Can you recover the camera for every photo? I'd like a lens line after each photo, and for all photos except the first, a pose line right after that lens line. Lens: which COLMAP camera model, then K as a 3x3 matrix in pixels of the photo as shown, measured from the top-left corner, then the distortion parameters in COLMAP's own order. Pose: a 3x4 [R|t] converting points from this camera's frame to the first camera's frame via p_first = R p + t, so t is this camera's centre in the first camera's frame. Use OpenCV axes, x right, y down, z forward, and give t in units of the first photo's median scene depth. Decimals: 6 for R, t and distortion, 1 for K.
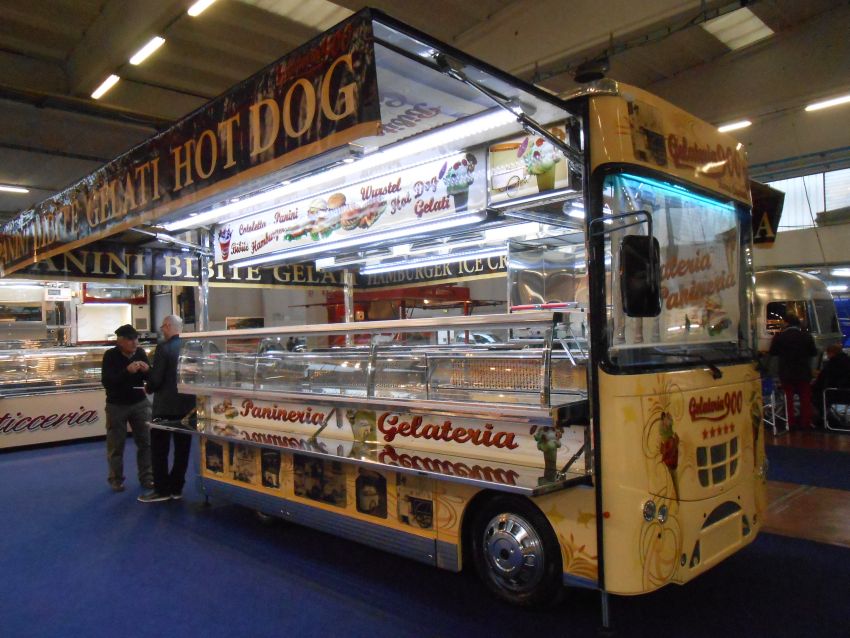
lens RADIAL K [[664.6, 0, 424.7], [0, 664.6, 318.5], [0, 0, 1]] dist [-0.002793, -0.001848]
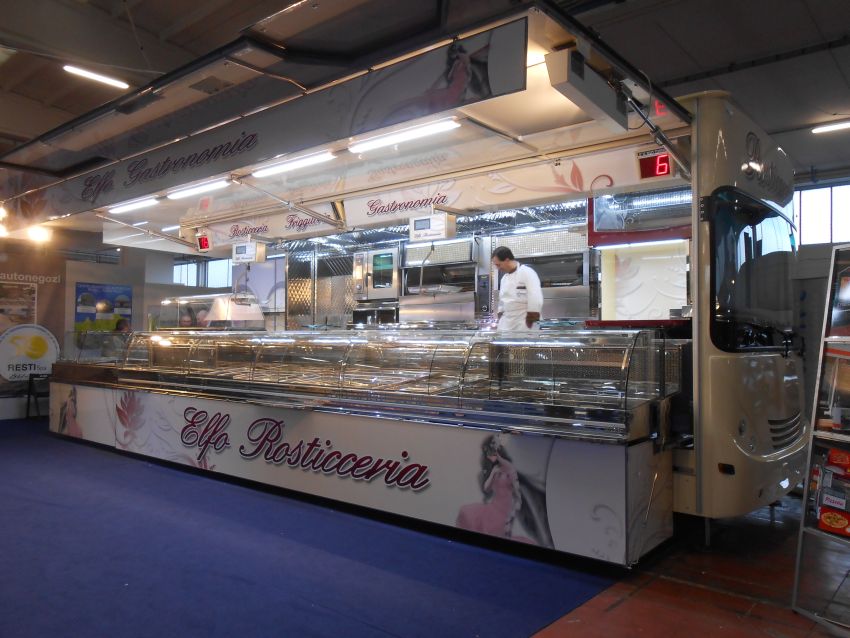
lens RADIAL K [[664.6, 0, 424.5], [0, 664.6, 320.3], [0, 0, 1]] dist [-0.002793, -0.001848]
pose [[0.096726, 0.009675, -0.995264, -0.038878], [0.016431, 0.999801, 0.011316, 0.033690], [0.995175, -0.017448, 0.096547, 1.004142]]
